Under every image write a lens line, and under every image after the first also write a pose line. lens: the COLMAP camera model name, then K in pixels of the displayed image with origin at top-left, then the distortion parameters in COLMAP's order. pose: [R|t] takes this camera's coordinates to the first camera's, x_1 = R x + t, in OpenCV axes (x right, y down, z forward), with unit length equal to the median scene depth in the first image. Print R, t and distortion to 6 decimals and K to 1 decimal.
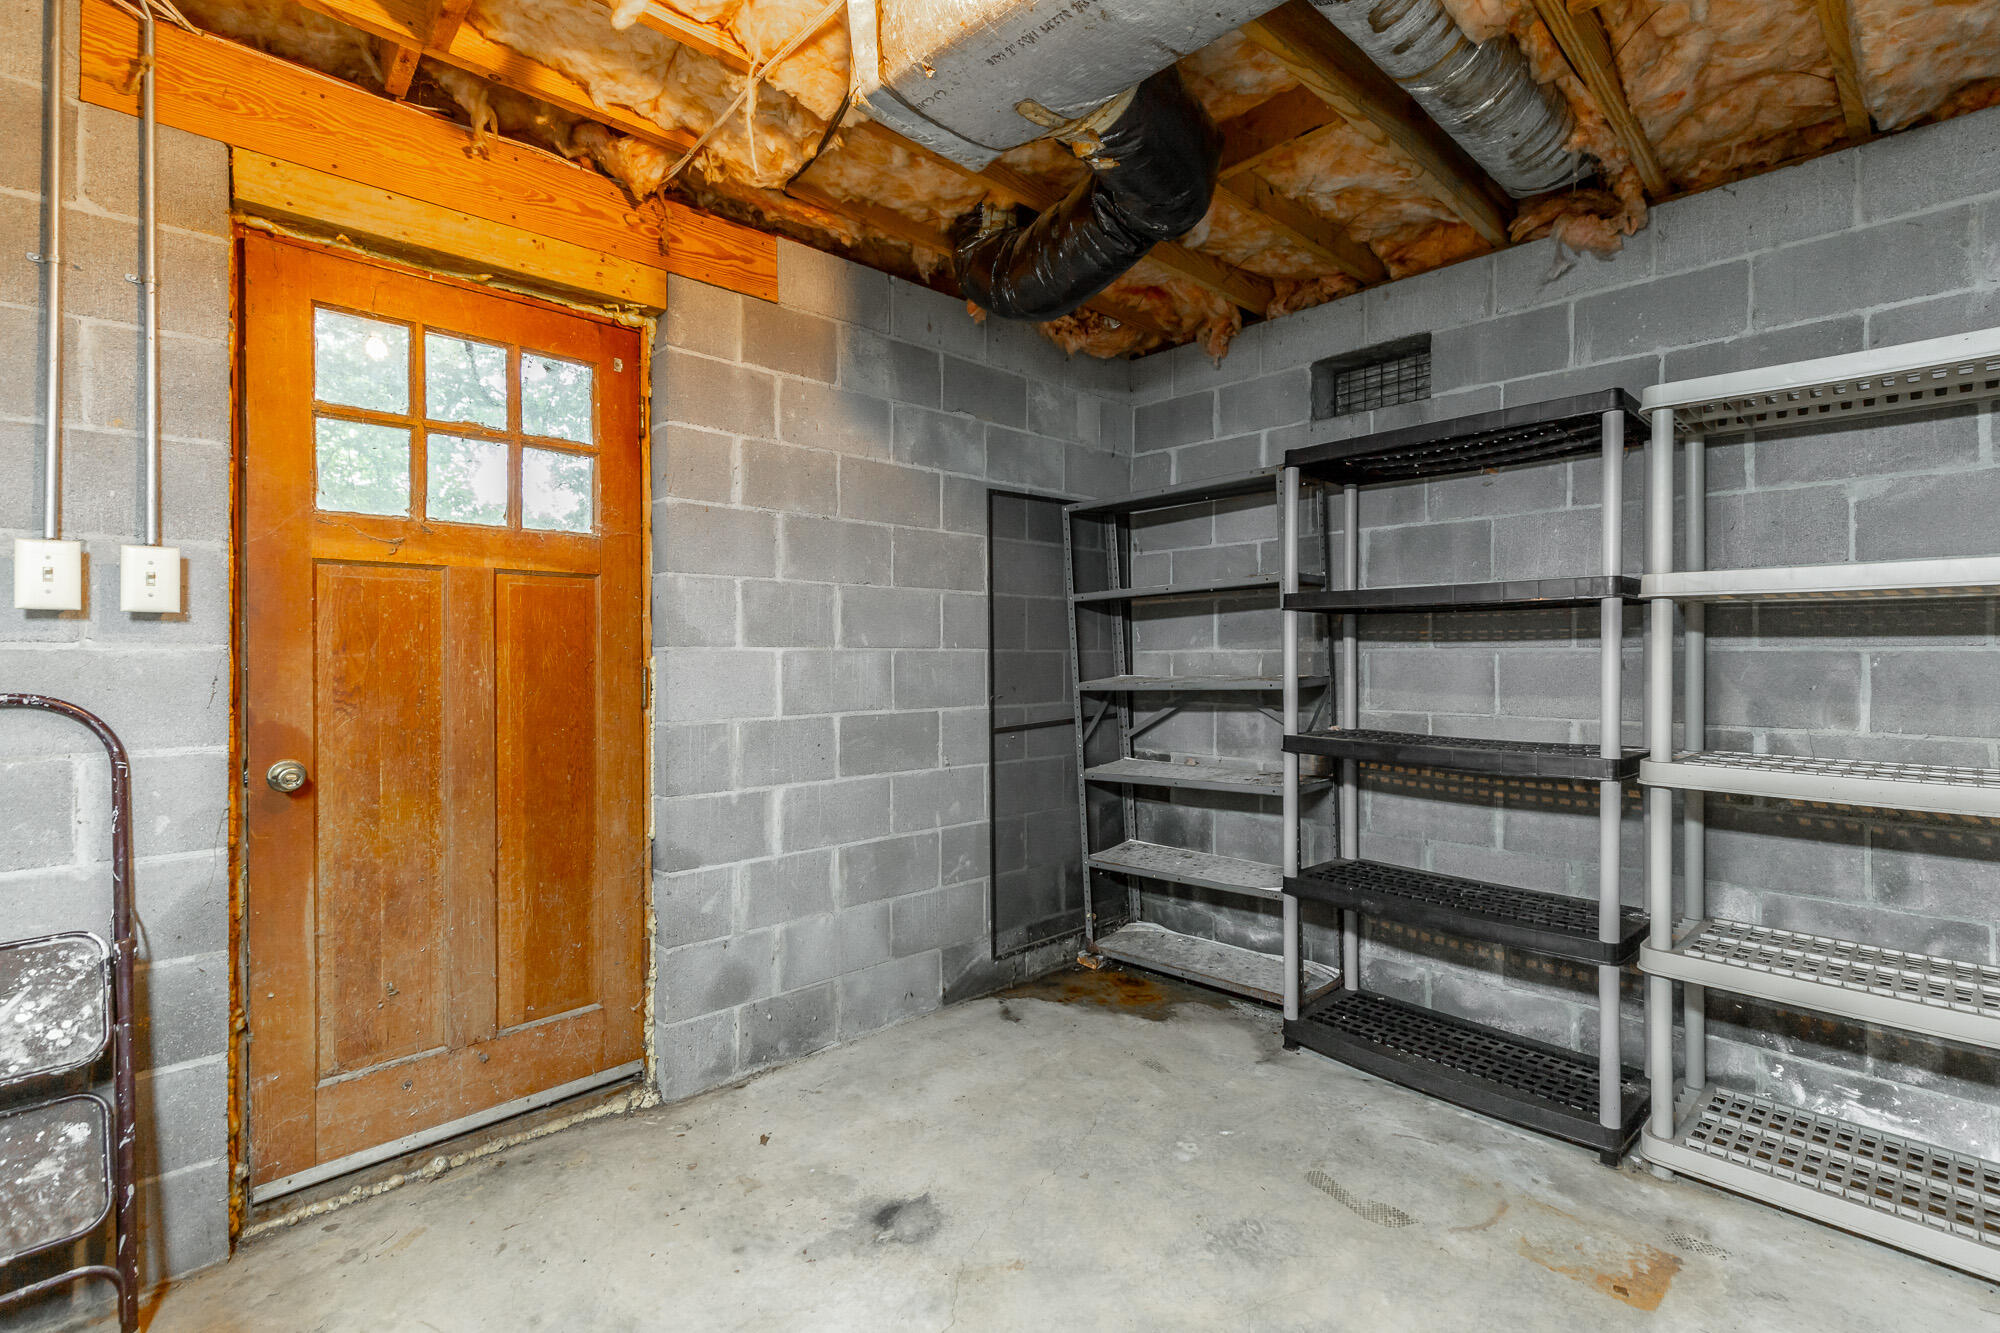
lens RADIAL K [[912.5, 0, 1000.3], [0, 912.5, 654.9], [0, 0, 1]] dist [0.011341, -0.002034]
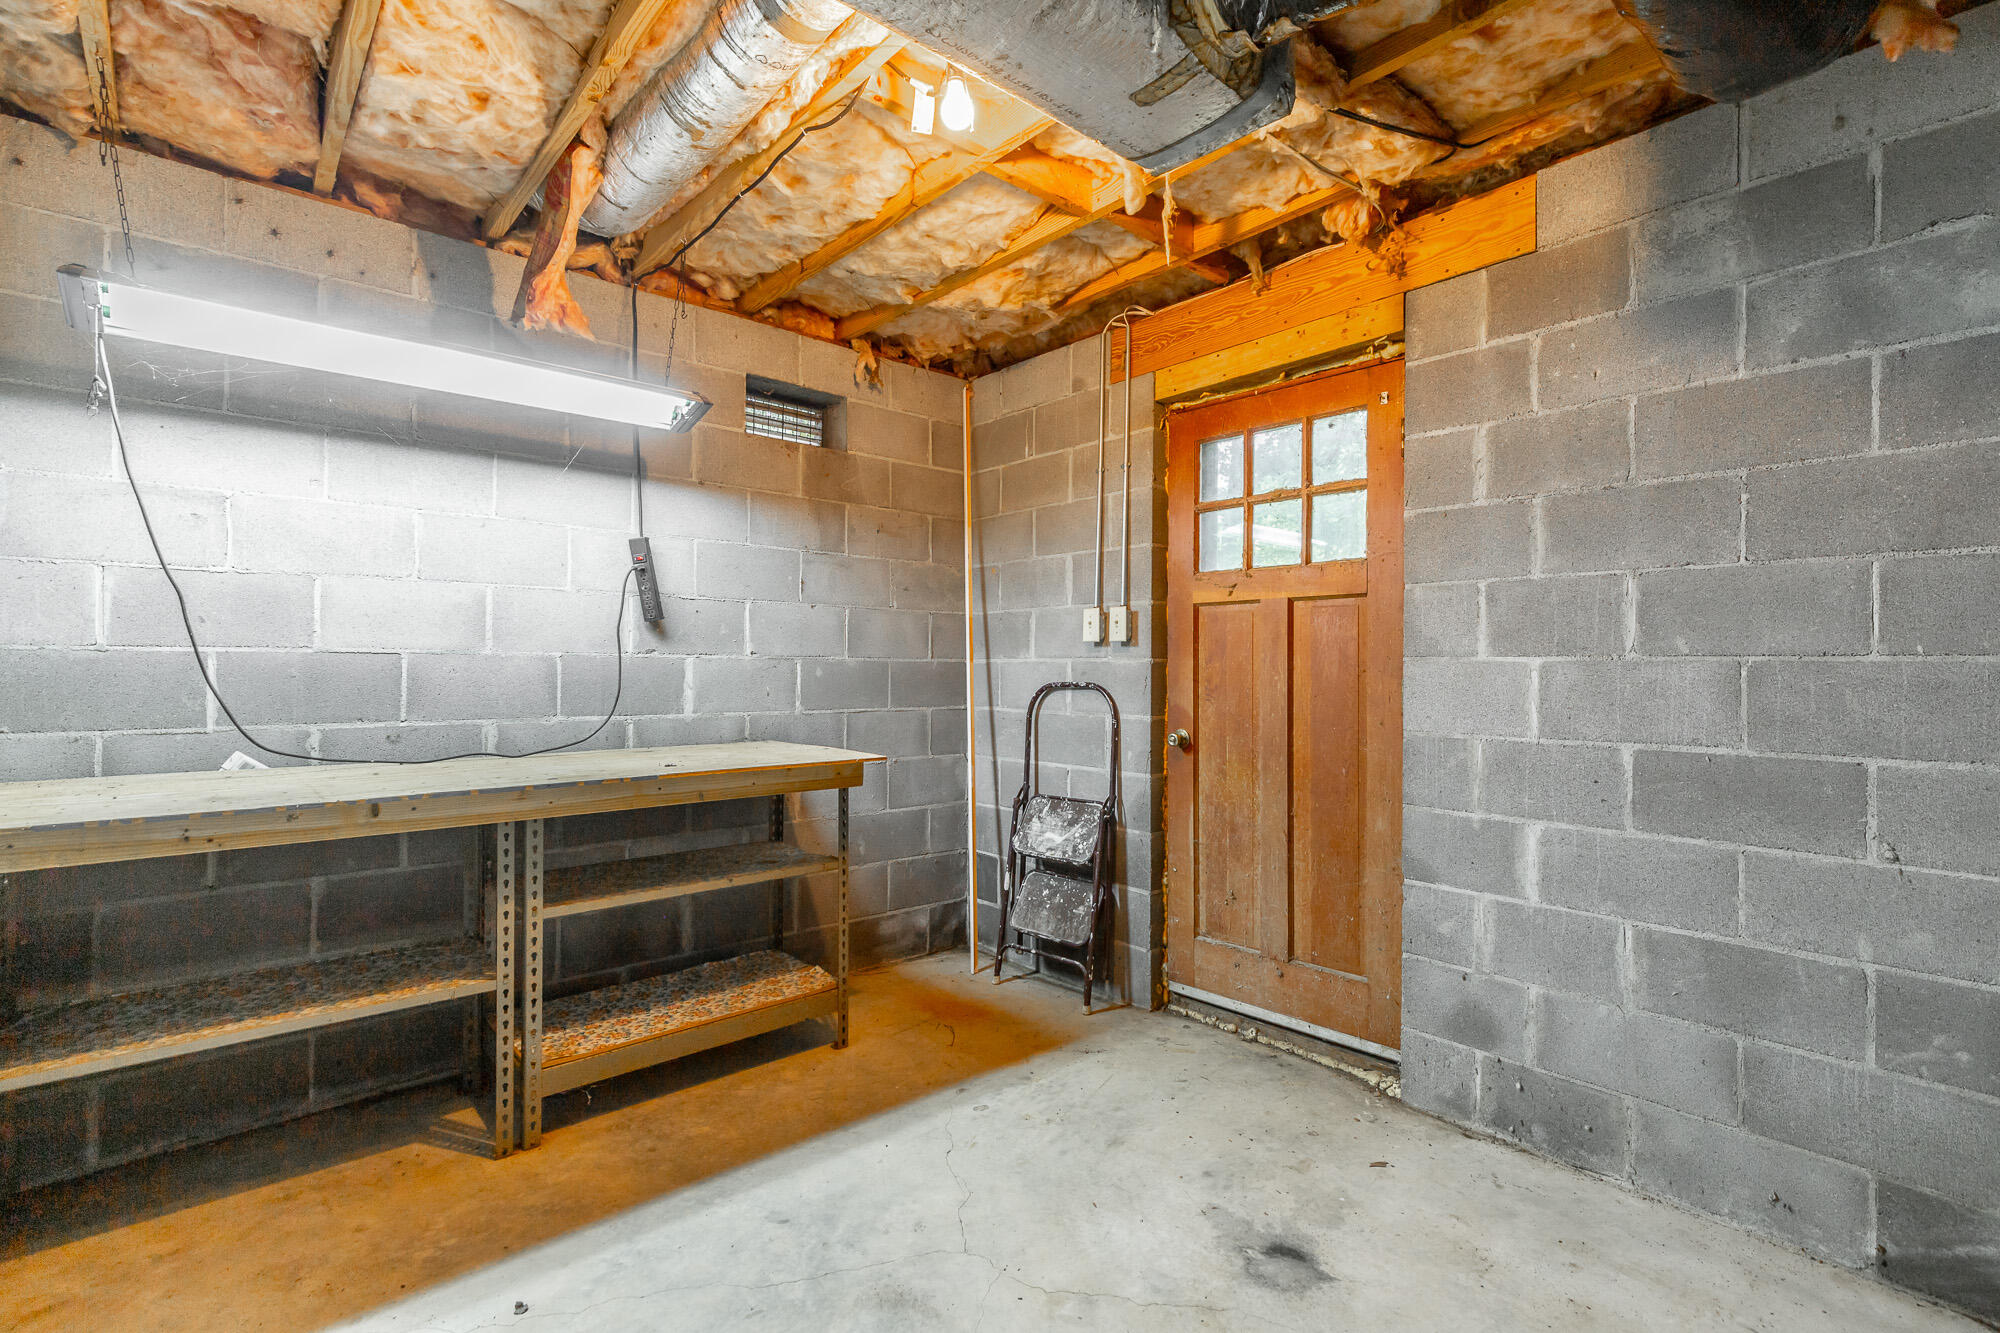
lens RADIAL K [[912.5, 0, 1048.8], [0, 912.5, 670.7], [0, 0, 1]] dist [0.011341, -0.002034]
pose [[-0.008796, 0.002399, -0.999958, 0.671734], [-0.009497, 0.999952, 0.002483, 0.007587], [0.999916, 0.009518, -0.008772, 0.615527]]
